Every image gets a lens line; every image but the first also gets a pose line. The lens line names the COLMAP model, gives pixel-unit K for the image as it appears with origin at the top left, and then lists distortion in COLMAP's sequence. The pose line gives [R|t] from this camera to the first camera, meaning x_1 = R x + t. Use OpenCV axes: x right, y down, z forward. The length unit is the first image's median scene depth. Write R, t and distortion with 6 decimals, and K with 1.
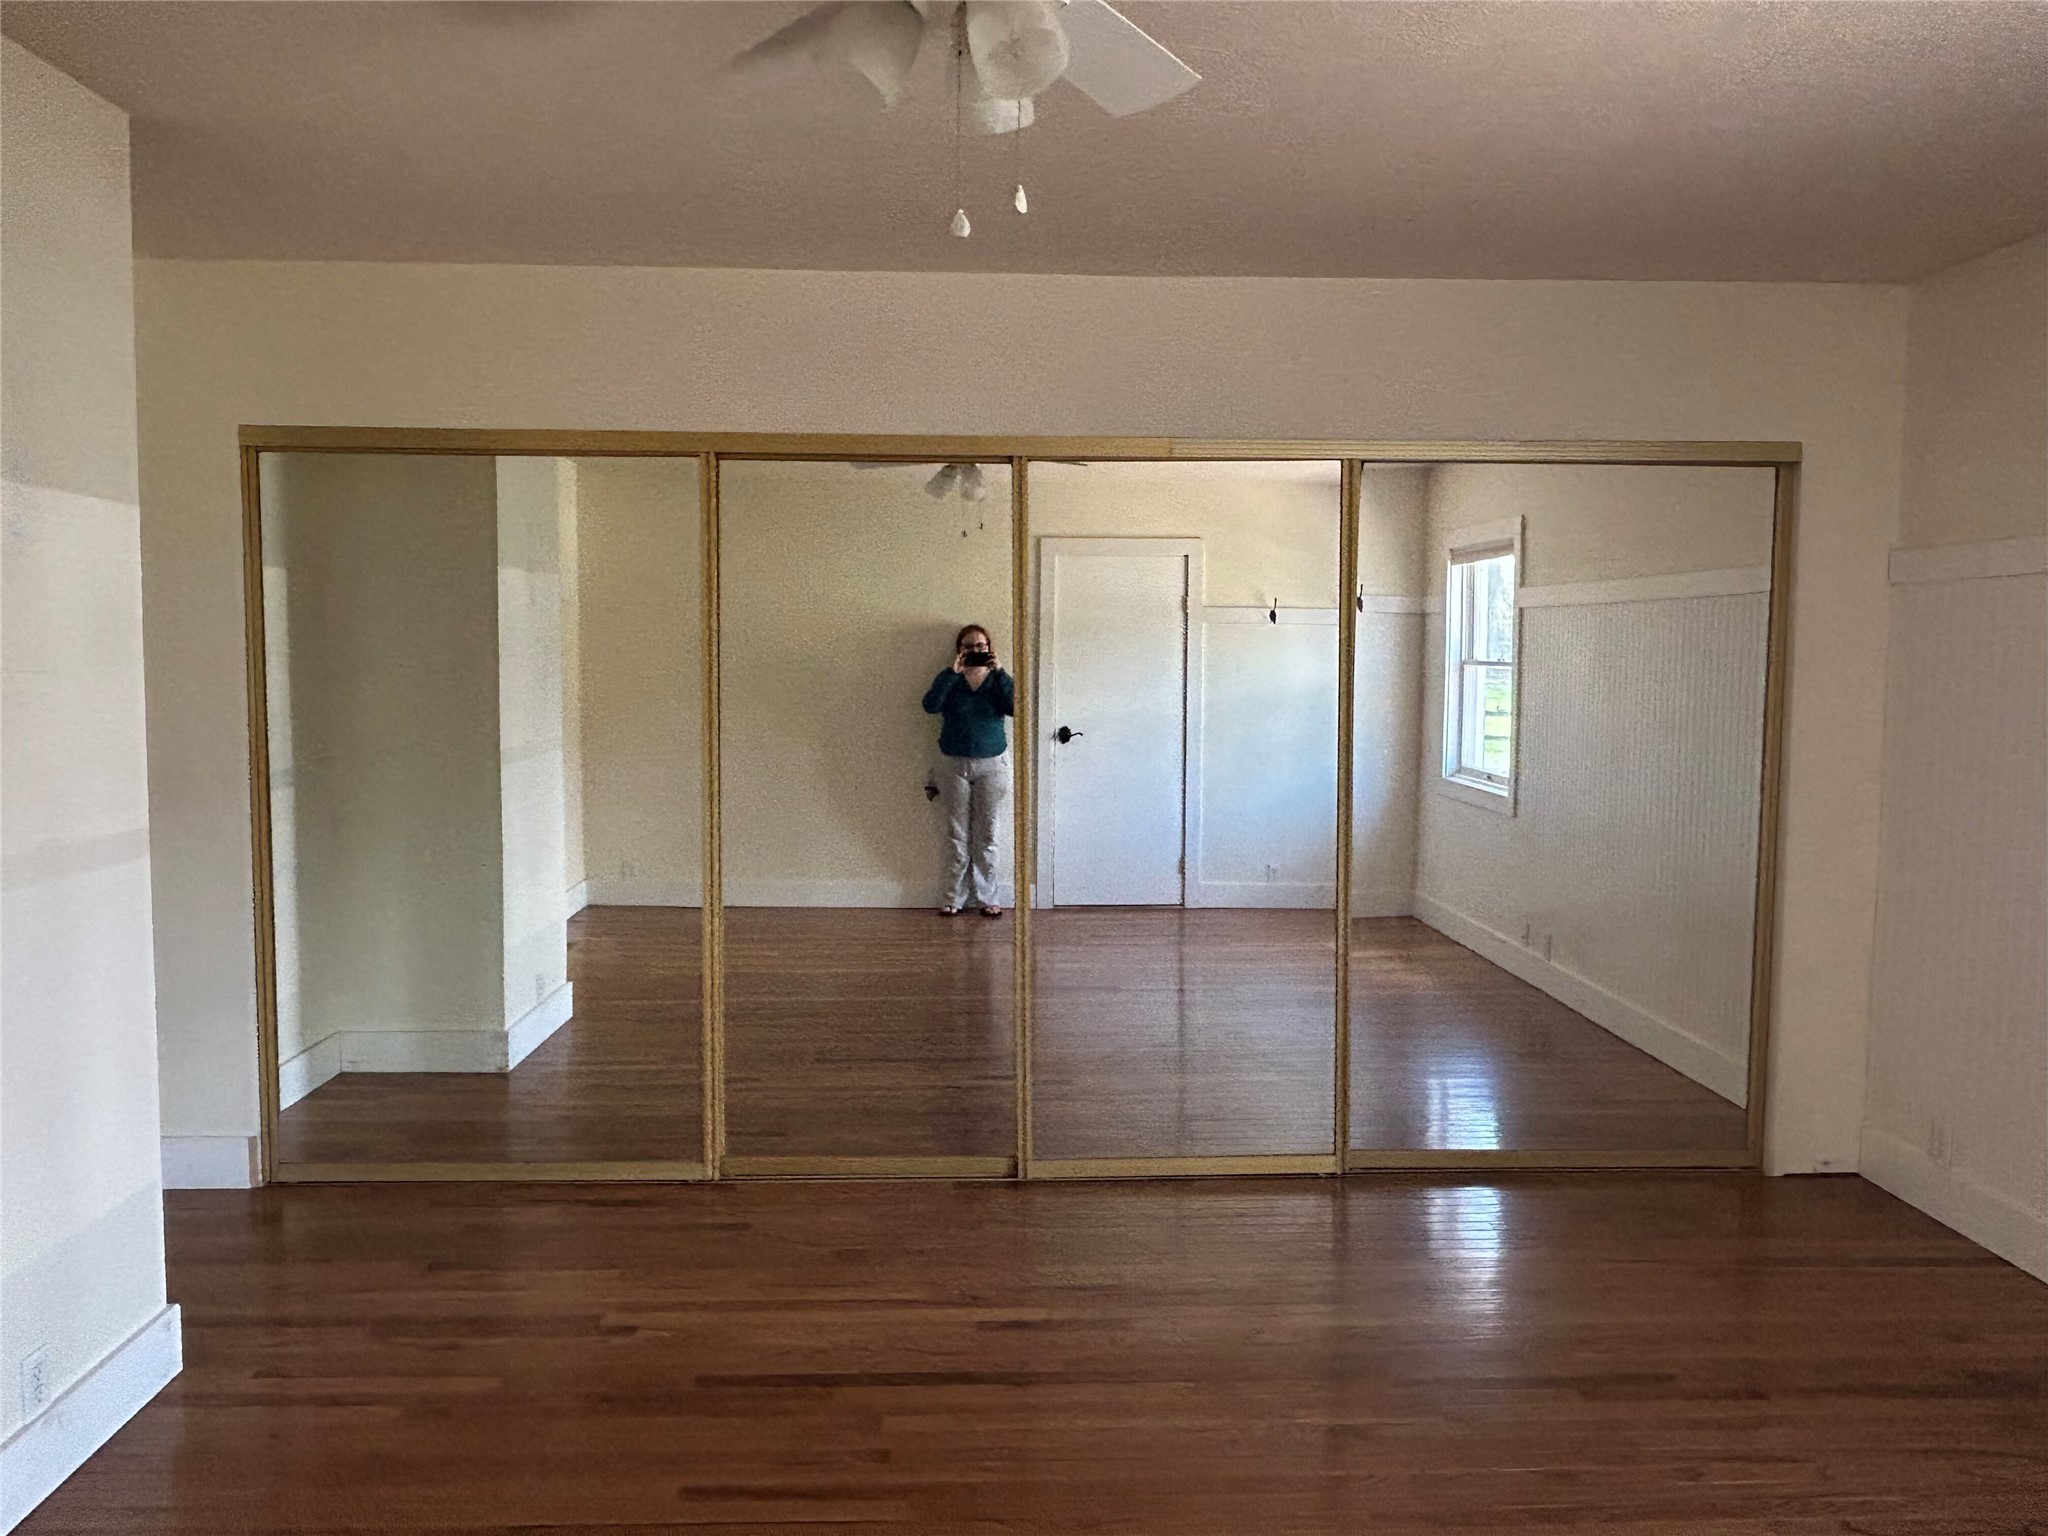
lens RADIAL K [[1505.7, 0, 1020.8], [0, 1505.7, 766.8], [0, 0, 1]] dist [-0.000984, -0.000478]
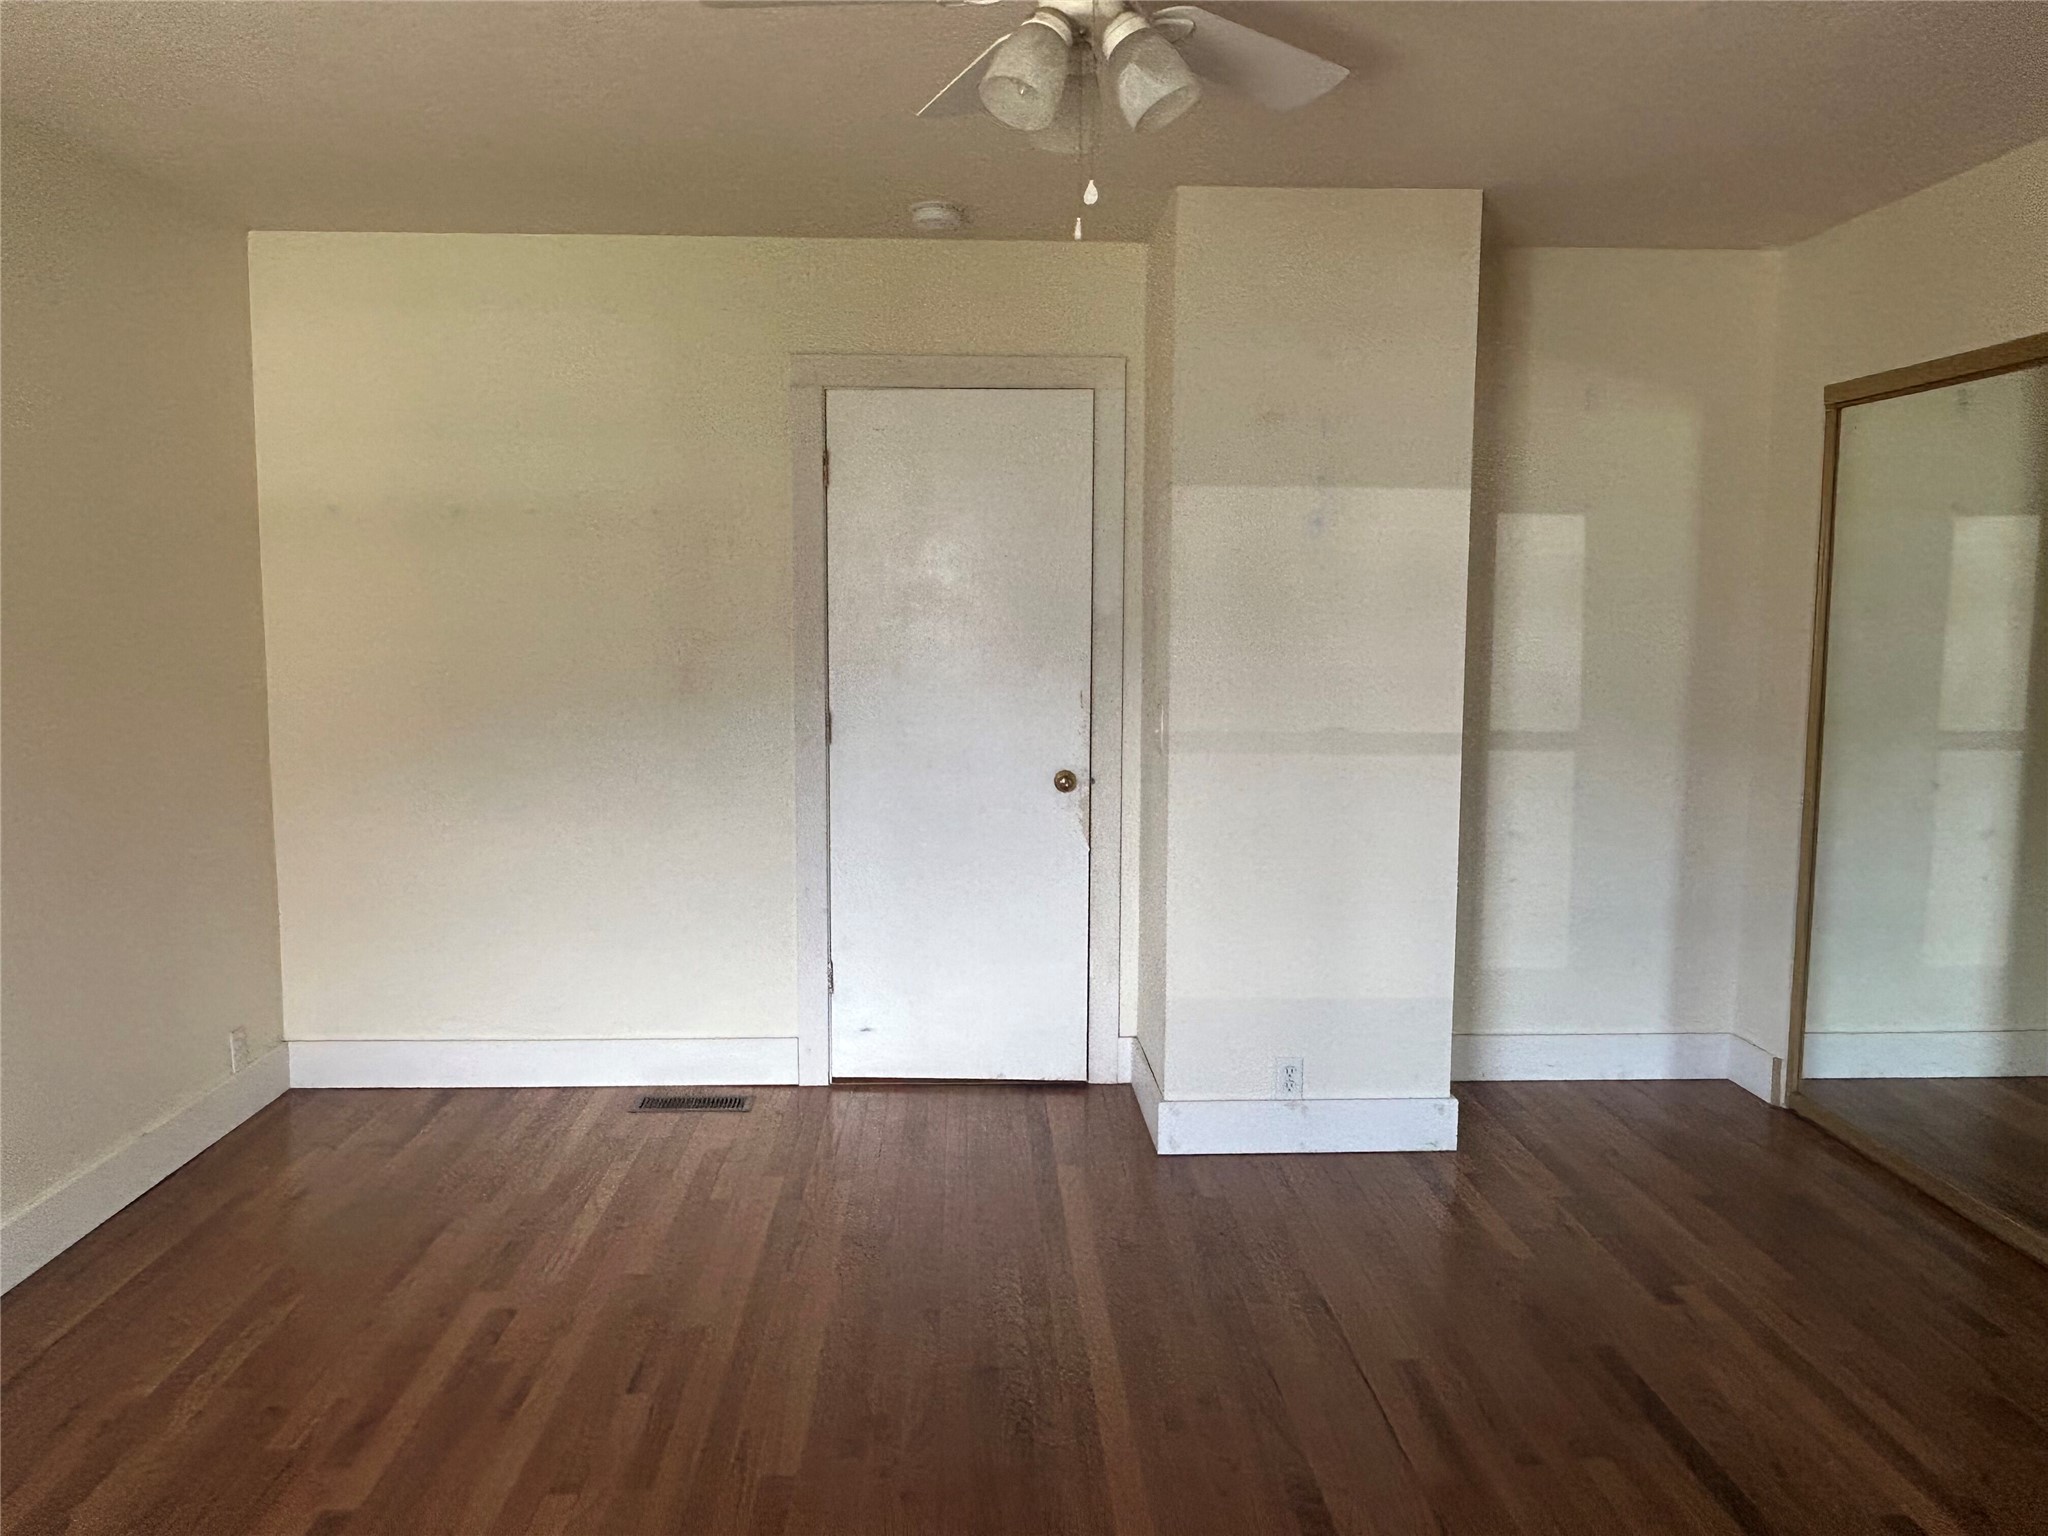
lens RADIAL K [[1505.7, 0, 1018.0], [0, 1505.7, 763.3], [0, 0, 1]] dist [-0.000984, -0.000478]
pose [[0.014896, 0.101602, -0.994714, 0.672866], [-0.082527, 0.991555, 0.100043, -0.030813], [0.996477, 0.080601, 0.023156, 0.540096]]
